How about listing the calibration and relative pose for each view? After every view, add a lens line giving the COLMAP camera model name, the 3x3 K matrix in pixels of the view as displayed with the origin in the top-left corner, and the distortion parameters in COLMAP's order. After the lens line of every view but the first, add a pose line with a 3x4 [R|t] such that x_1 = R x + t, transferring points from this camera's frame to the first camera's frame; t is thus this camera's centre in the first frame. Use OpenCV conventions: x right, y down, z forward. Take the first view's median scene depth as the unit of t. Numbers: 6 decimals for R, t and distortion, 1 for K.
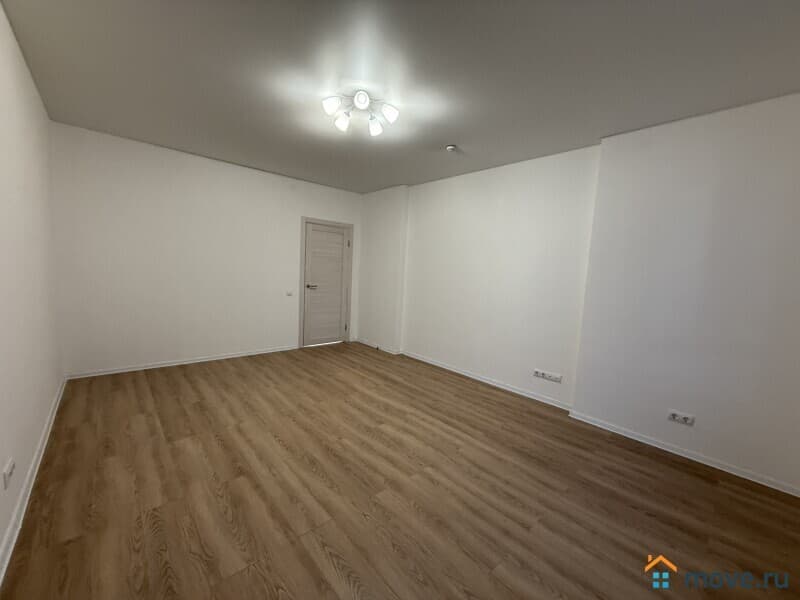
lens RADIAL K [[319.3, 0, 394.1], [0, 319.3, 302.2], [0, 0, 1]] dist [-0.000460, 0.000424]
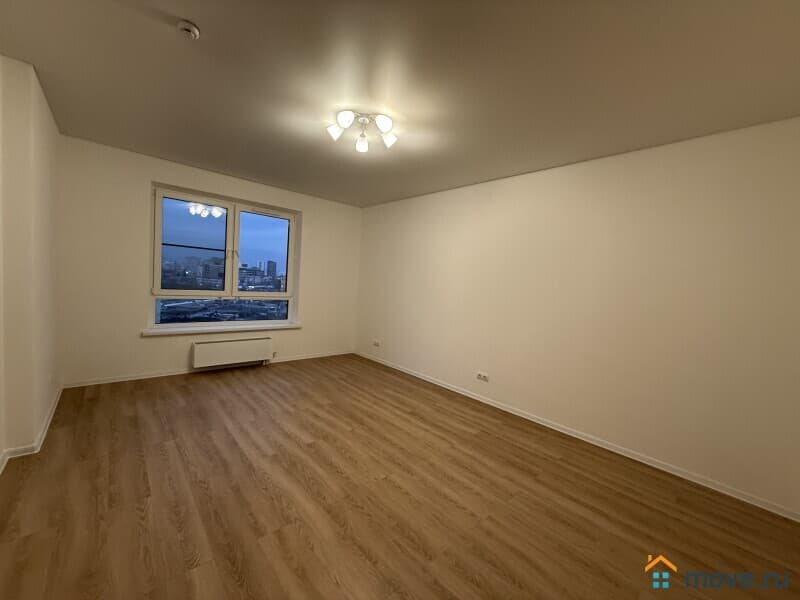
lens RADIAL K [[319.3, 0, 395.9], [0, 319.3, 301.7], [0, 0, 1]] dist [-0.000460, 0.000424]
pose [[-0.992788, -0.119595, -0.008251, -0.235282], [-0.119236, 0.977996, 0.171193, -0.220978], [-0.012405, 0.170942, -0.985203, 1.877156]]
